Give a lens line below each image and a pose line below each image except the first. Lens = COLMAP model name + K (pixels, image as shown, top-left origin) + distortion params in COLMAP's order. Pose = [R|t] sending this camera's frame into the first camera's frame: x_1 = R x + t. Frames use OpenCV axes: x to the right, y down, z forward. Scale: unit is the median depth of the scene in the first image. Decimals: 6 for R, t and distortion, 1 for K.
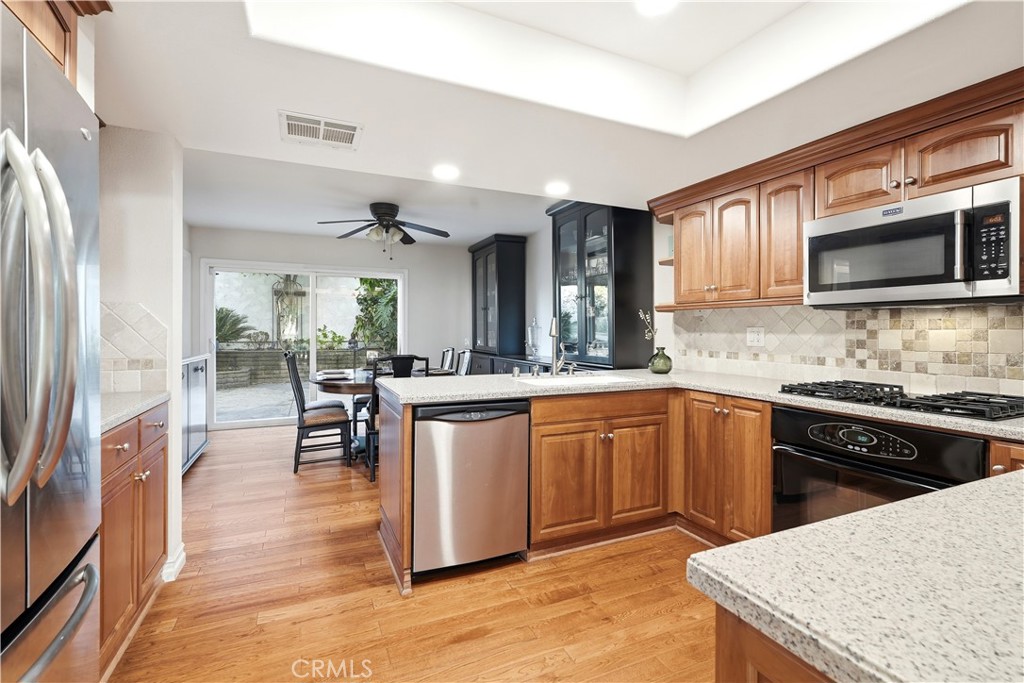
lens RADIAL K [[467.5, 0, 514.6], [0, 467.5, 334.6], [0, 0, 1]] dist [-0.001634, -0.000309]
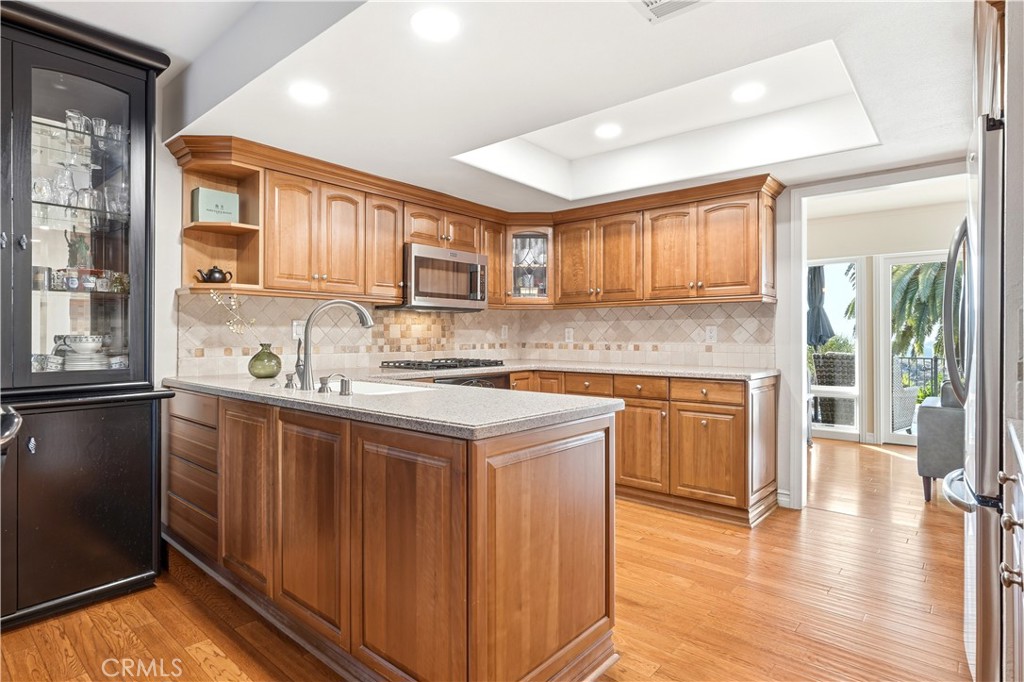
lens RADIAL K [[532.8, 0, 505.0], [0, 532.8, 335.5], [0, 0, 1]] dist [-0.001320, -0.001390]
pose [[-0.410483, -0.005672, 0.911850, -0.795499], [0.007423, 0.999927, 0.009562, 0.010438], [-0.911838, 0.010694, -0.410411, 1.250050]]
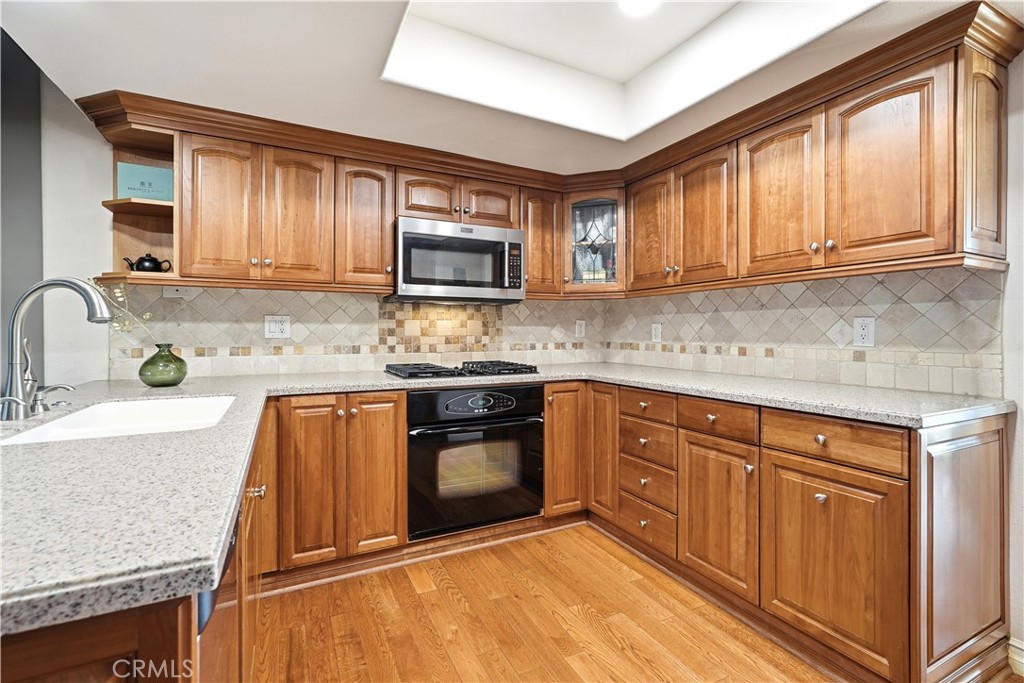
lens RADIAL K [[464.2, 0, 521.0], [0, 464.2, 333.0], [0, 0, 1]] dist [-0.000022, 0.002537]
pose [[-0.045303, -0.008017, 0.998941, -0.401951], [0.010272, 0.999911, 0.008490, 0.015383], [-0.998920, 0.010646, -0.045217, 0.698349]]
